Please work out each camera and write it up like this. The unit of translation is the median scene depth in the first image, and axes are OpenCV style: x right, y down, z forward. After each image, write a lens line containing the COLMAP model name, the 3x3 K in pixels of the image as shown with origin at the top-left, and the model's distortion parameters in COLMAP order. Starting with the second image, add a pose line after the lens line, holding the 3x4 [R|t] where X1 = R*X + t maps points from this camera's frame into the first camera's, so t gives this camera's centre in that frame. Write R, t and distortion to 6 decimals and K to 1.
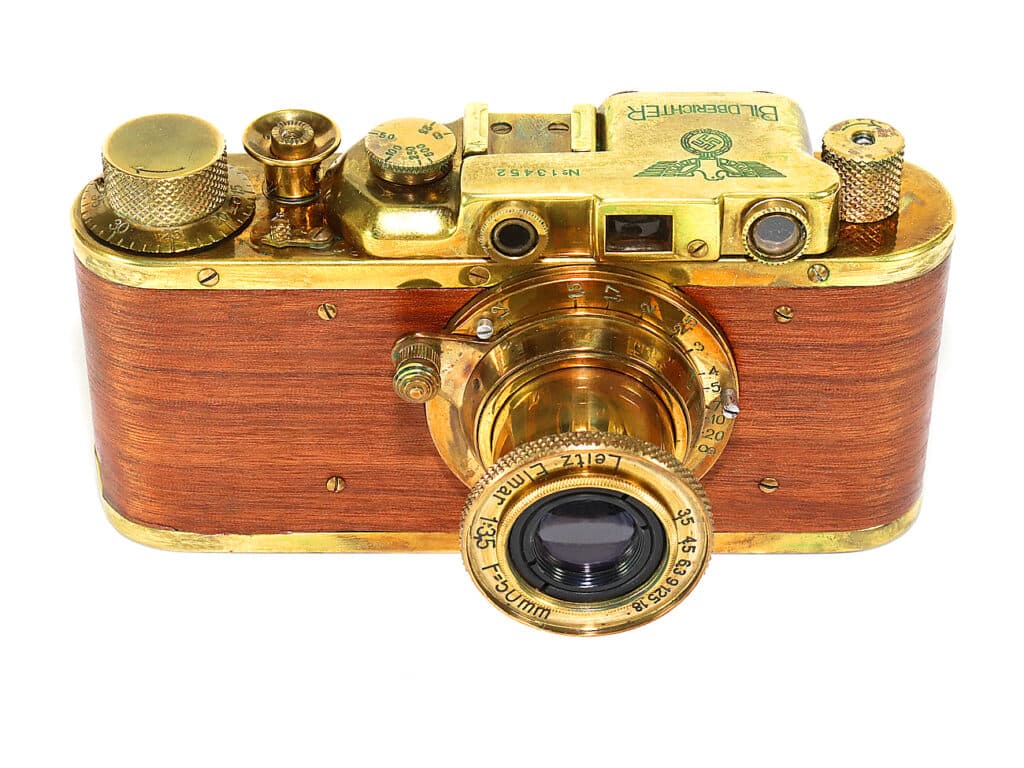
lens RADIAL K [[2720.0, 0, 516.6], [0, 2720.0, 386.7], [0, 0, 1]] dist [-0.014393, 0.000000]
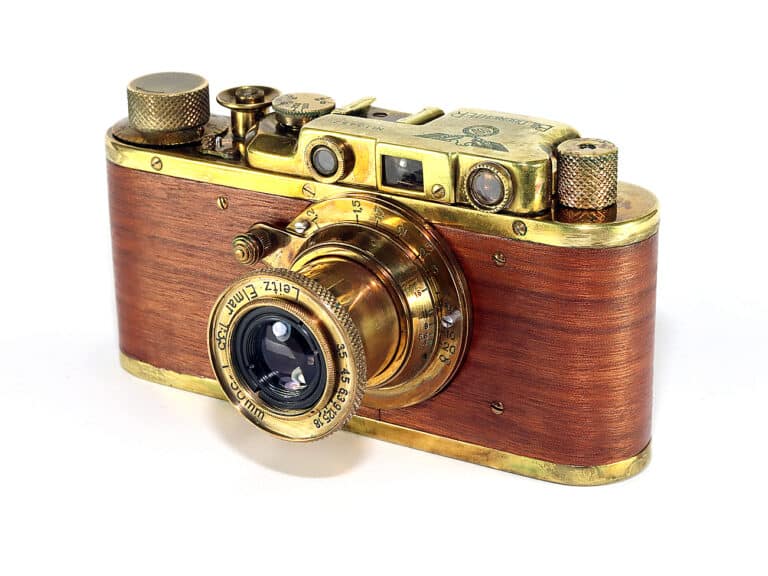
lens RADIAL K [[2040.0, 0, 384.3], [0, 2040.0, 289.9], [0, 0, 1]] dist [-0.014393, 0.000000]
pose [[0.855127, 0.178241, -0.486814, 0.543336], [-0.301238, 0.935077, -0.186780, 0.193302], [0.421917, 0.306367, 0.853303, 0.114900]]
